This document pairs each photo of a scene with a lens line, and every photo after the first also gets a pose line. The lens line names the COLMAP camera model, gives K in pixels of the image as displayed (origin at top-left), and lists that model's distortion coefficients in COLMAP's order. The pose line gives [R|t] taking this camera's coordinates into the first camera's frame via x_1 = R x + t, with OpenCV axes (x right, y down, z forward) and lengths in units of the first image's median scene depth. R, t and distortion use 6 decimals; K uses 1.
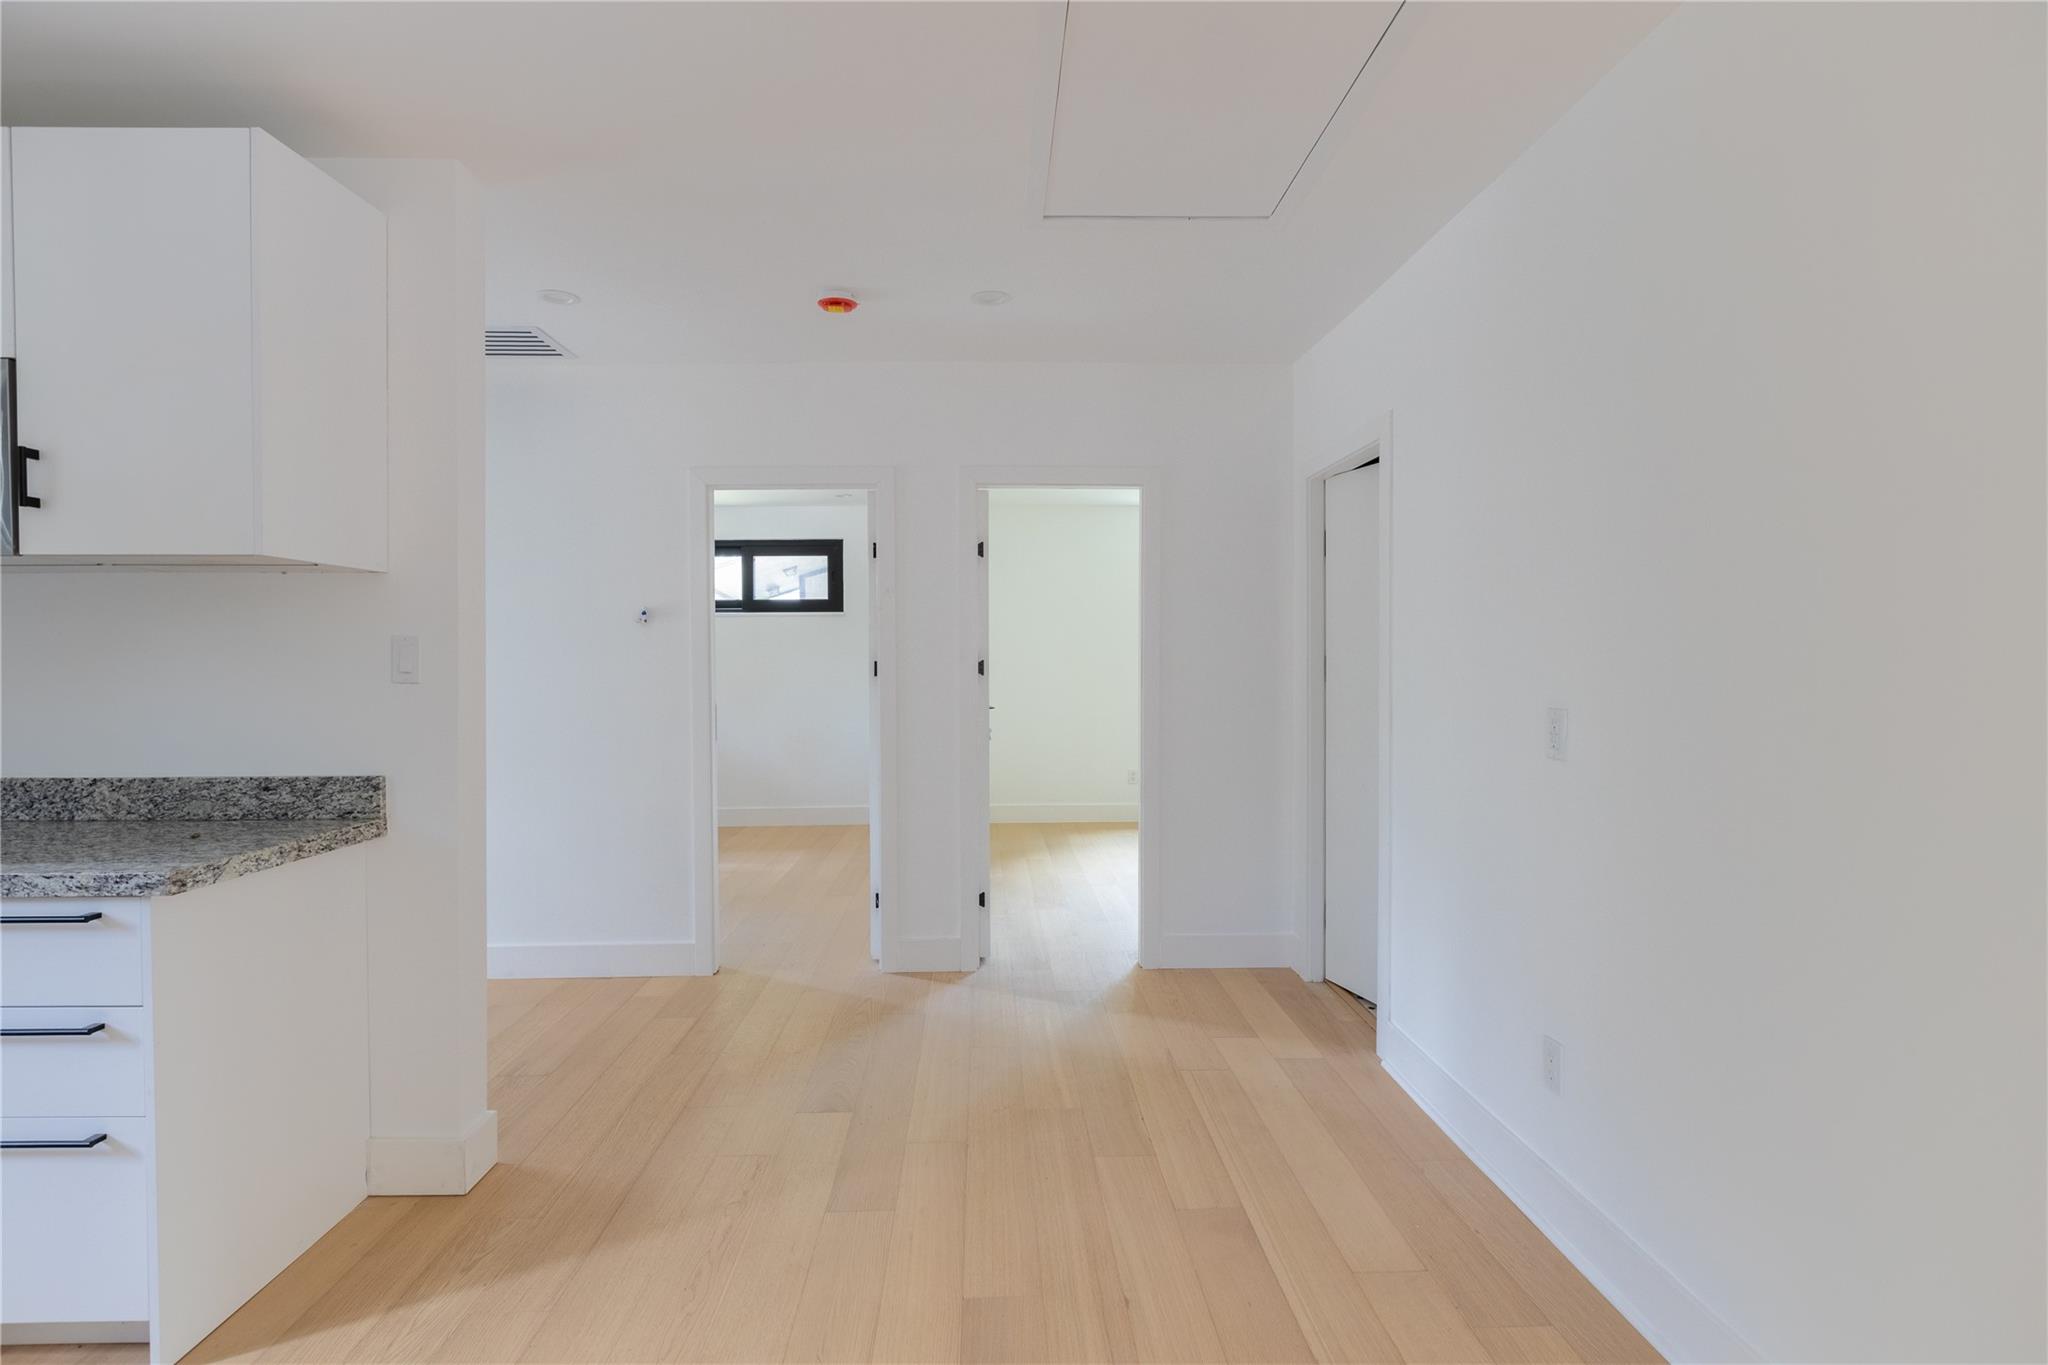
lens RADIAL K [[953.7, 0, 1031.8], [0, 953.7, 677.9], [0, 0, 1]] dist [-0.003779, -0.002151]
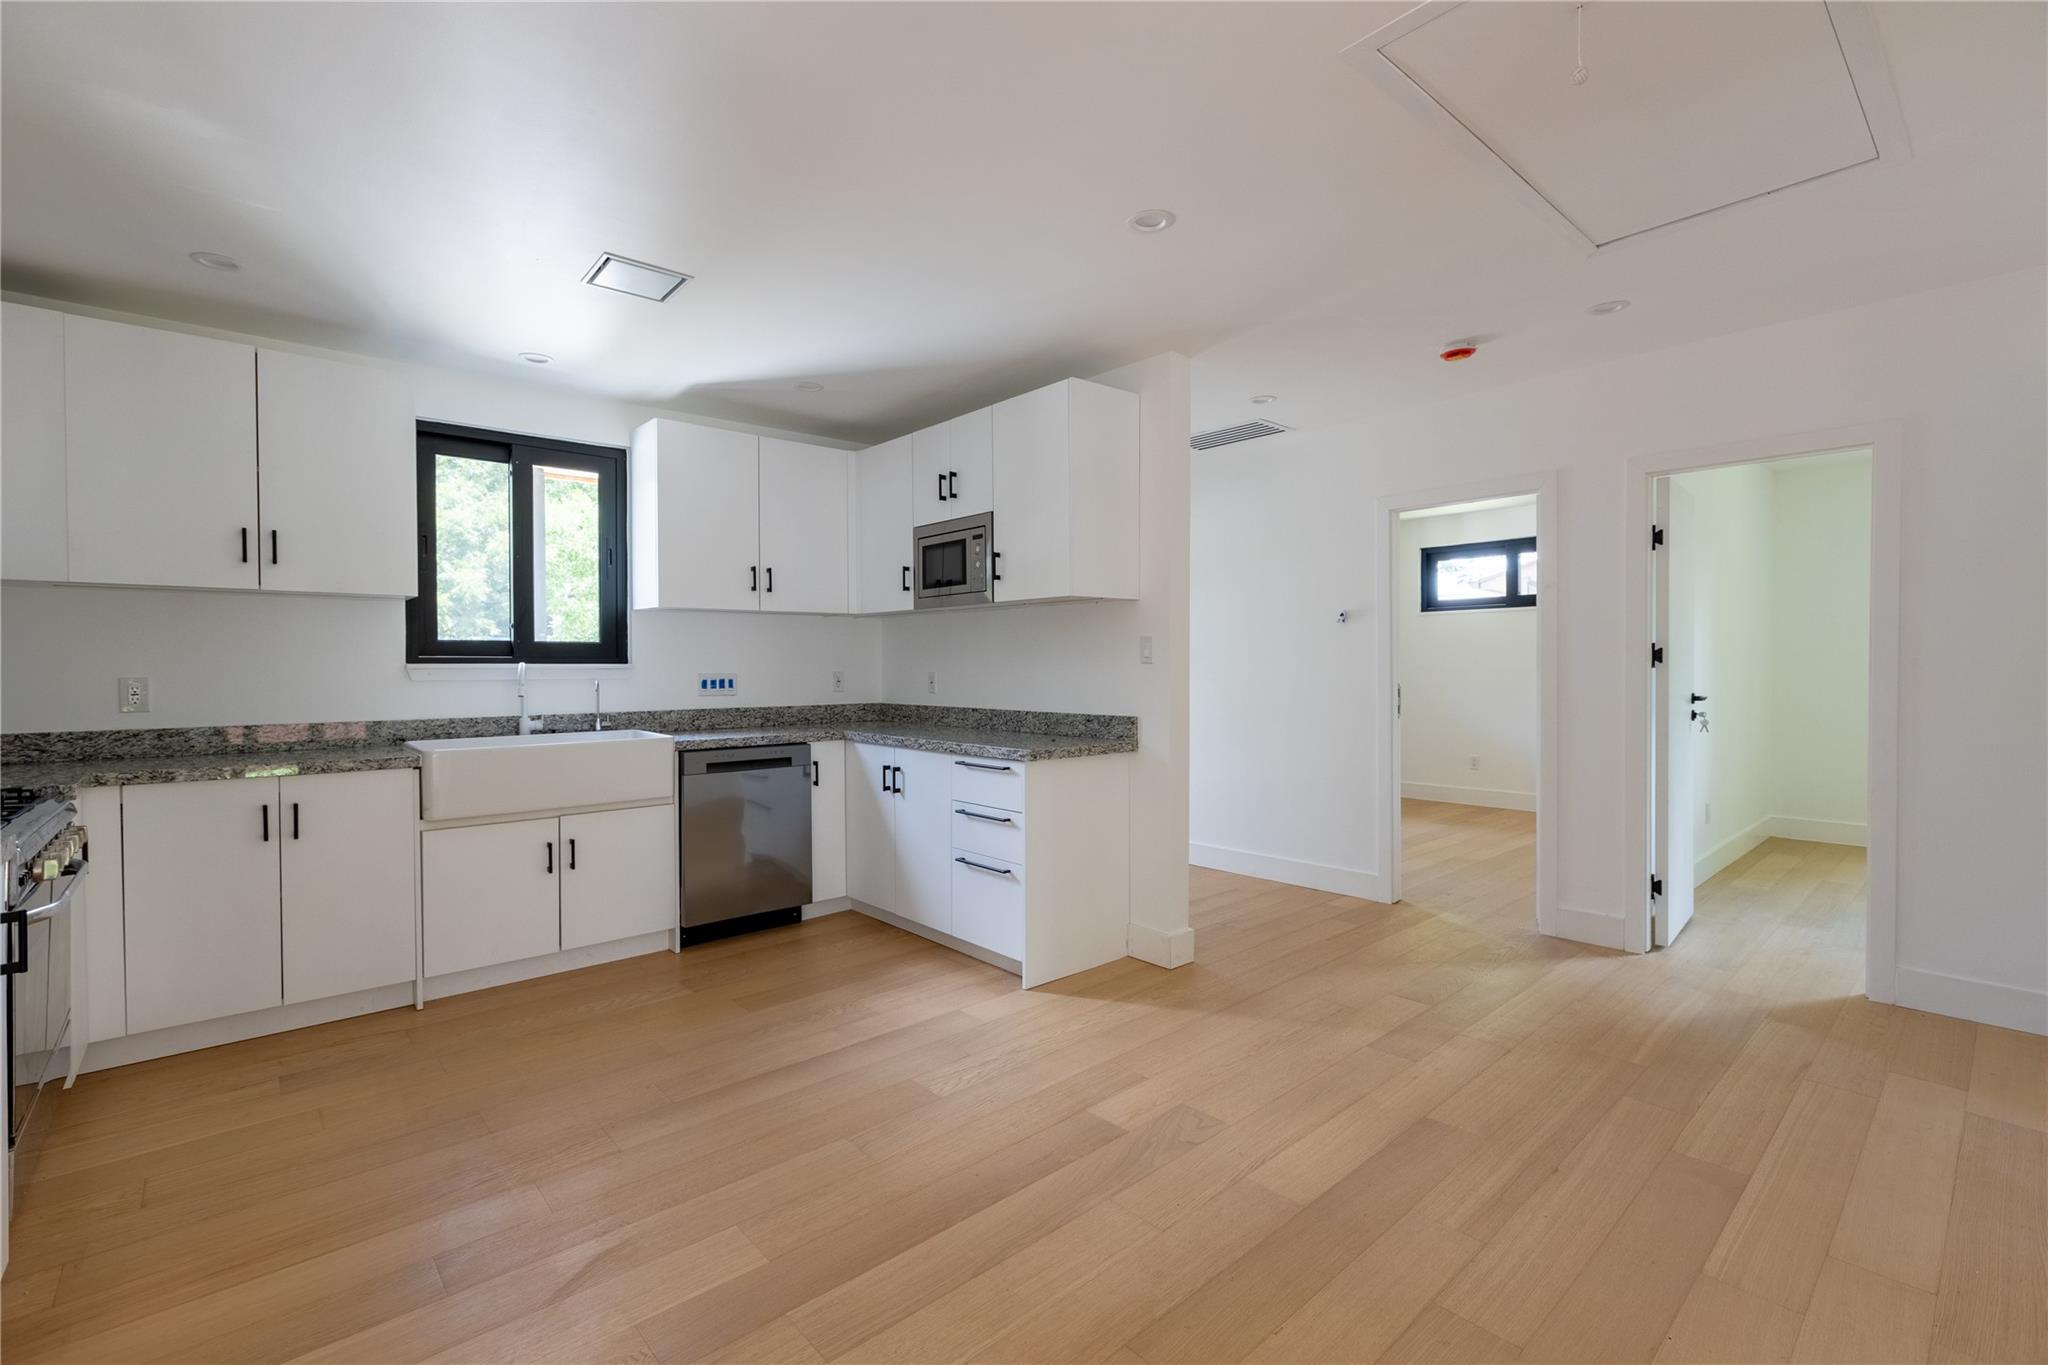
lens RADIAL K [[914.1, 0, 1027.2], [0, 914.1, 683.2], [0, 0, 1]] dist [-0.001213, 0.000241]
pose [[0.641080, 0.016423, -0.767298, 0.472391], [-0.008818, 0.999863, 0.014034, 0.019653], [0.767423, -0.002231, 0.641137, -0.225668]]
